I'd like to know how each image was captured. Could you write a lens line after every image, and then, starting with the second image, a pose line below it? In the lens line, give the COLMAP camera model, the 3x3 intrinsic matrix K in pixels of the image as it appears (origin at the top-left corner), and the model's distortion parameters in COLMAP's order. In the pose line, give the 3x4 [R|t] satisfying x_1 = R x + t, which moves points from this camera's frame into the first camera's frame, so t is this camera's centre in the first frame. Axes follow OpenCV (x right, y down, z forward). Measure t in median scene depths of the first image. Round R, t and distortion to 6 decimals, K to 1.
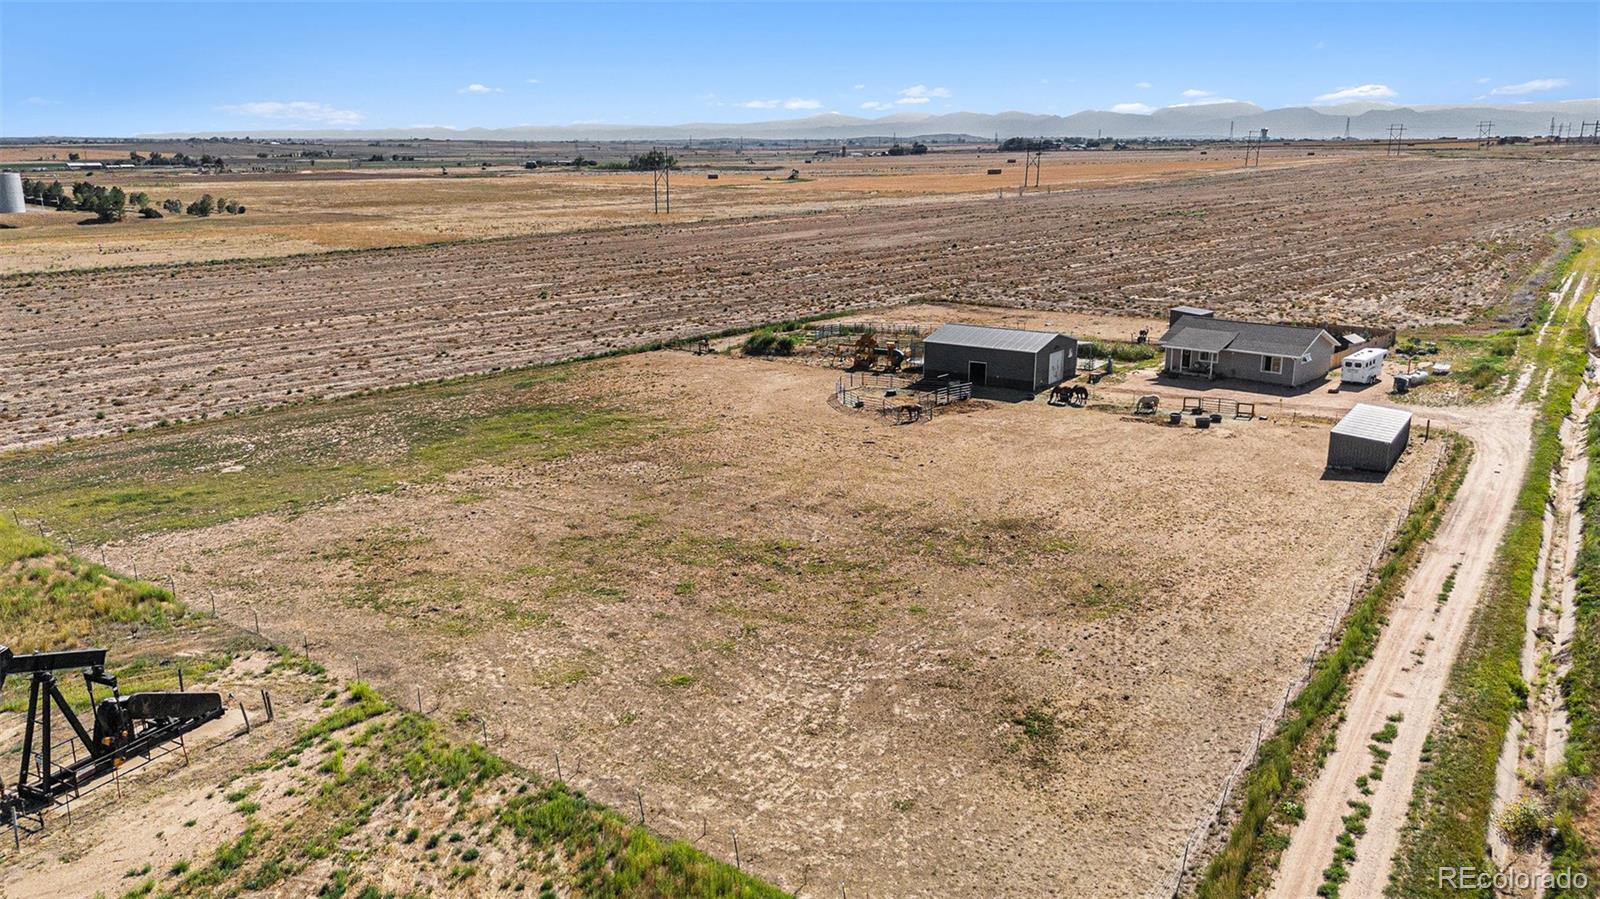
lens RADIAL K [[1172.9, 0, 800.0], [0, 1172.9, 449.5], [0, 0, 1]] dist [0.008841, -0.004093]
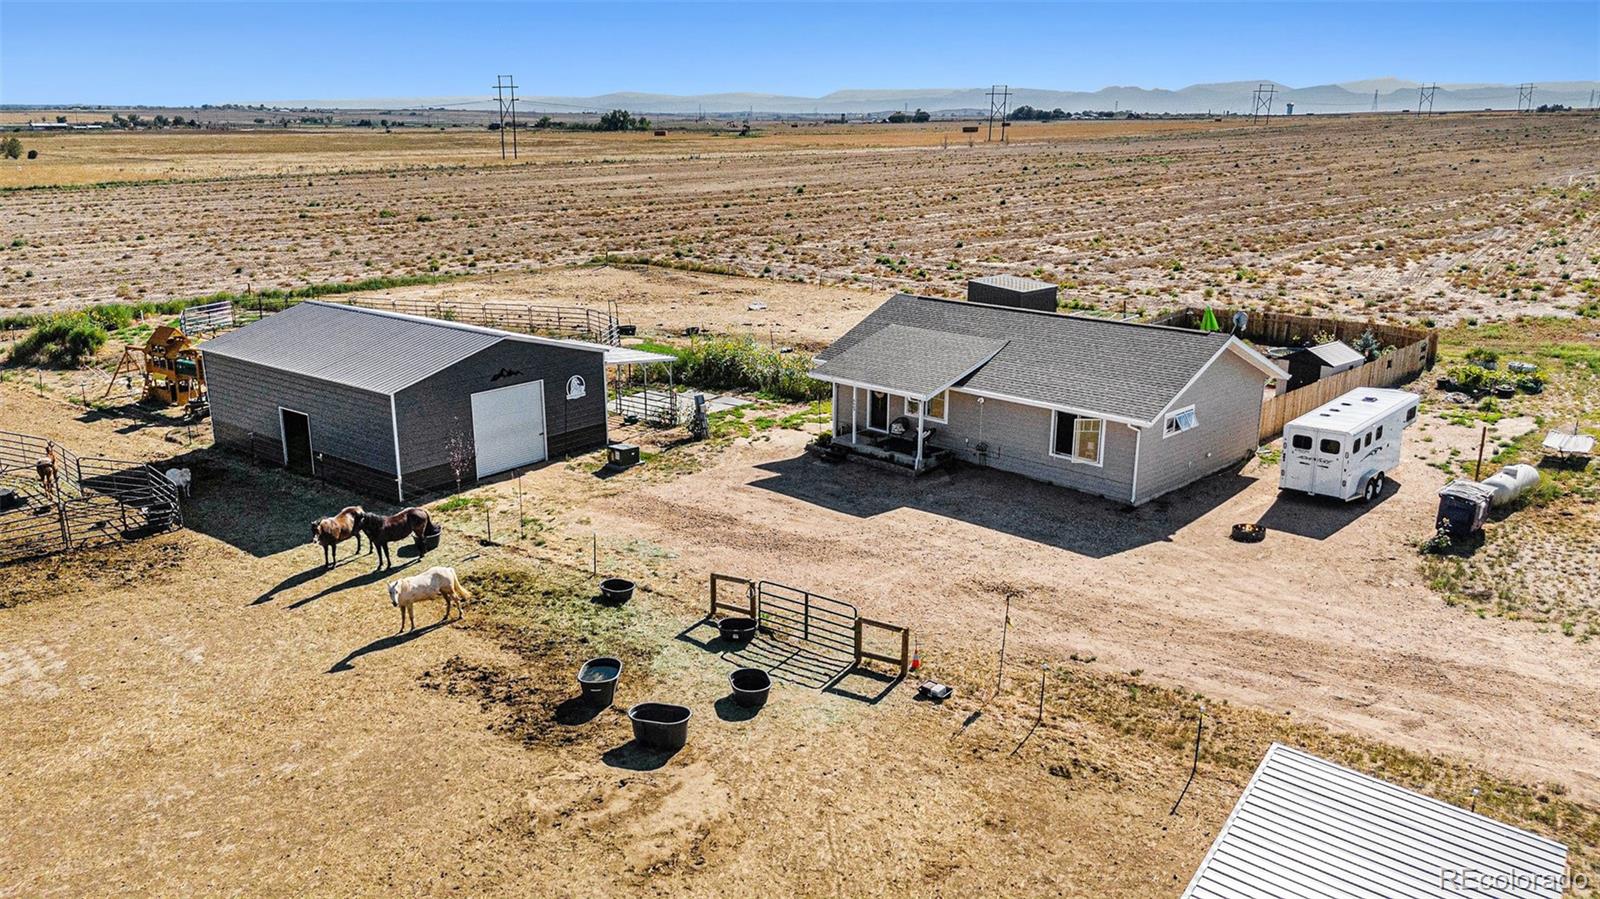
lens RADIAL K [[1172.9, 0, 800.0], [0, 1172.9, 449.5], [0, 0, 1]] dist [0.008841, -0.004093]
pose [[0.999811, 0.012901, -0.014512, 0.205495], [-0.012598, 0.999704, 0.020813, -0.047291], [0.014776, -0.020626, 0.999678, 0.414443]]
